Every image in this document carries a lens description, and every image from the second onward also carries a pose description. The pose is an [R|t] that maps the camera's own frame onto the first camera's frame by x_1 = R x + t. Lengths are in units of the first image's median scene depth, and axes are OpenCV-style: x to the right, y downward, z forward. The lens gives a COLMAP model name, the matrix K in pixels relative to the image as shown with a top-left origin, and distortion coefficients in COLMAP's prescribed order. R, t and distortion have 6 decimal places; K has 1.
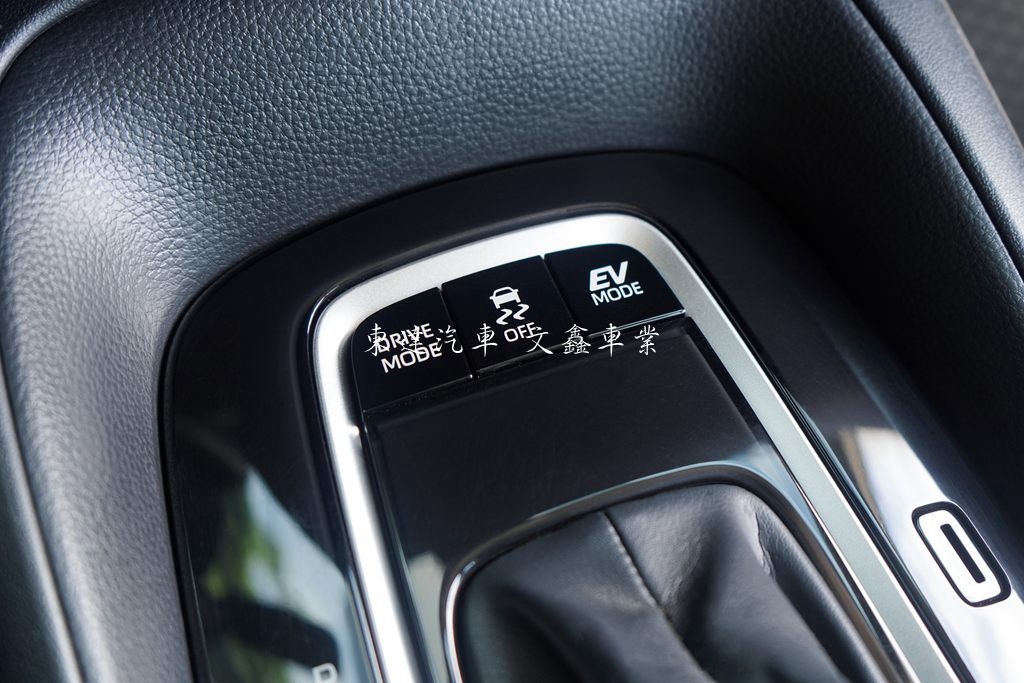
lens RADIAL K [[1352.0, 0, 511.8], [0, 1352.0, 340.8], [0, 0, 1]] dist [-0.017077, 0.000000]
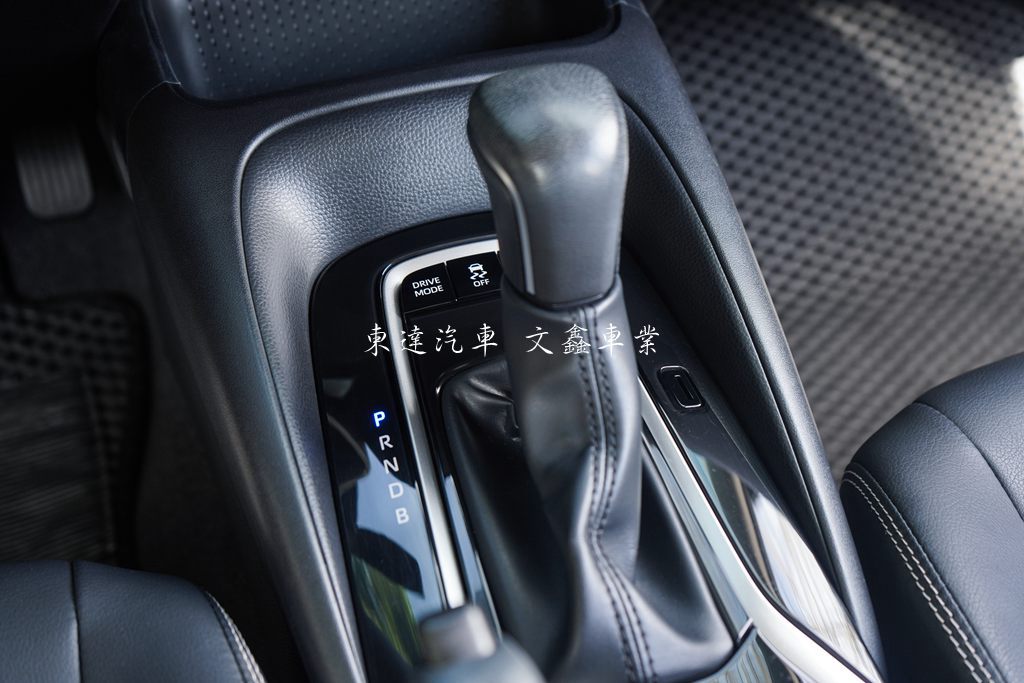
lens RADIAL K [[1323.7, 0, 512.3], [0, 1323.7, 341.8], [0, 0, 1]] dist [0.009721, 0.000000]
pose [[0.997534, 0.036669, -0.059851, 0.177965], [-0.045358, 0.987500, -0.150952, 0.386915], [0.053568, 0.153294, 0.986728, -0.999898]]
